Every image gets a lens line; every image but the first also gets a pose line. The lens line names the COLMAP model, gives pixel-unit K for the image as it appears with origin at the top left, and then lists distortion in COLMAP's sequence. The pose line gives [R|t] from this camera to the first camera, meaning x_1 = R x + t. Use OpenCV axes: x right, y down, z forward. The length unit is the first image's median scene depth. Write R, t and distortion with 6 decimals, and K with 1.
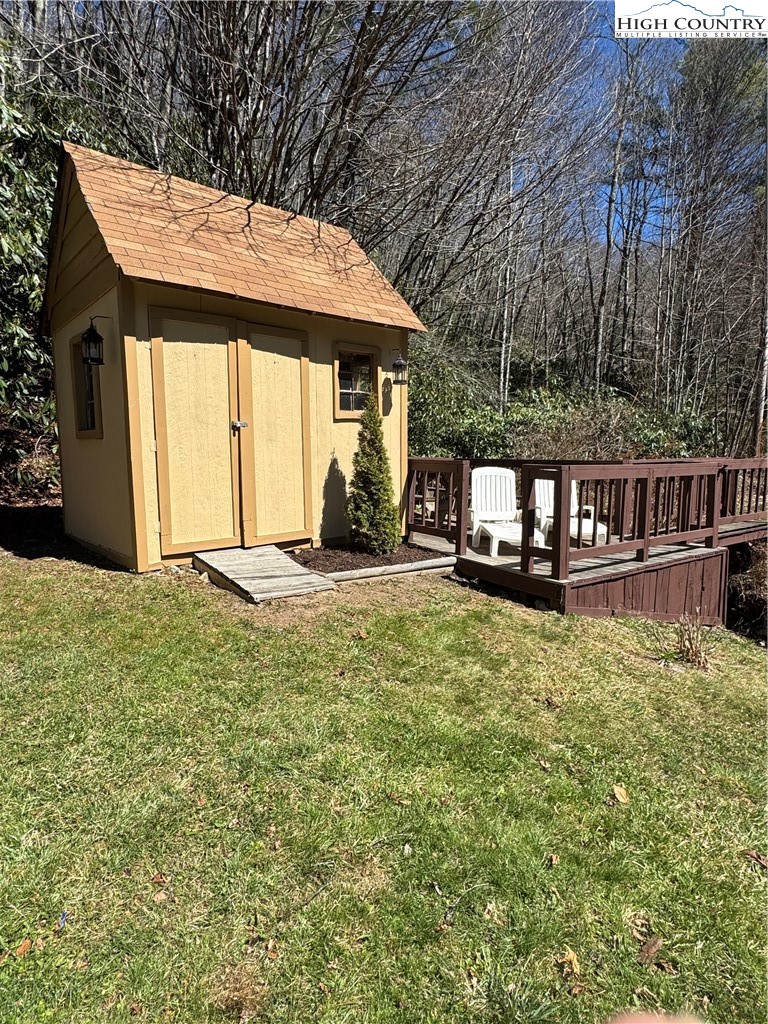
lens RADIAL K [[565.4, 0, 384.2], [0, 565.4, 515.6], [0, 0, 1]] dist [0.000559, 0.000049]
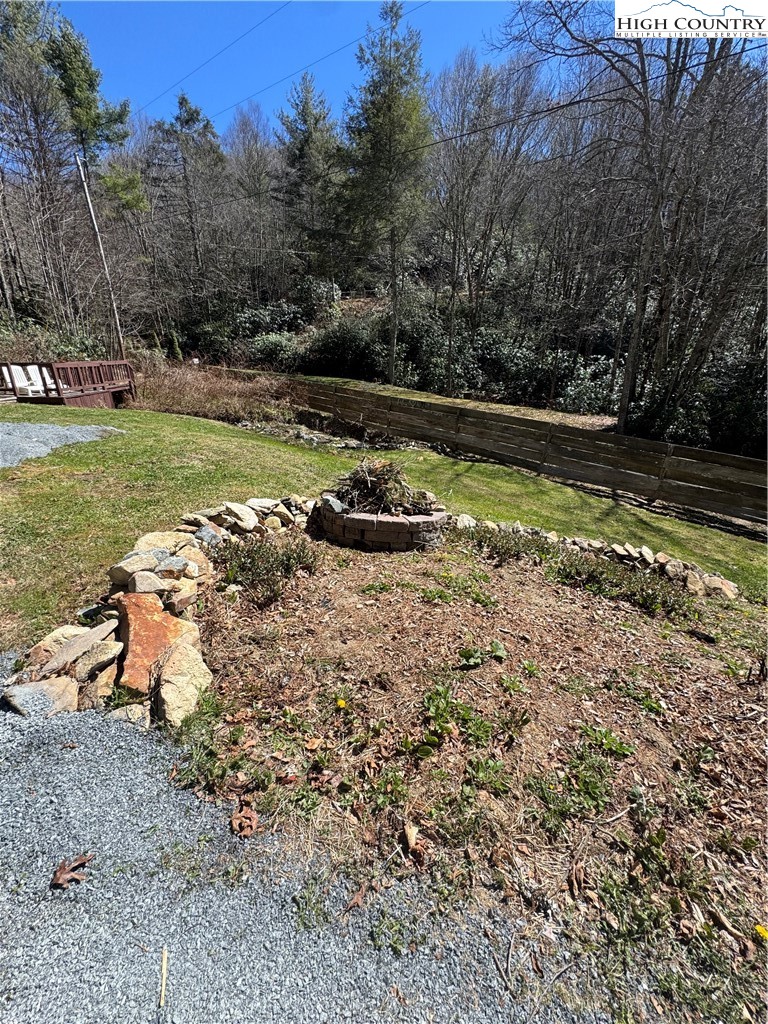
lens RADIAL K [[406.6, 0, 383.6], [0, 406.6, 509.4], [0, 0, 1]] dist [-0.010164, 0.000557]
pose [[0.462044, -0.292955, 0.837074, -1.031693], [0.082103, 0.953942, 0.288537, 0.206618], [-0.883048, -0.064590, 0.464816, -1.926503]]
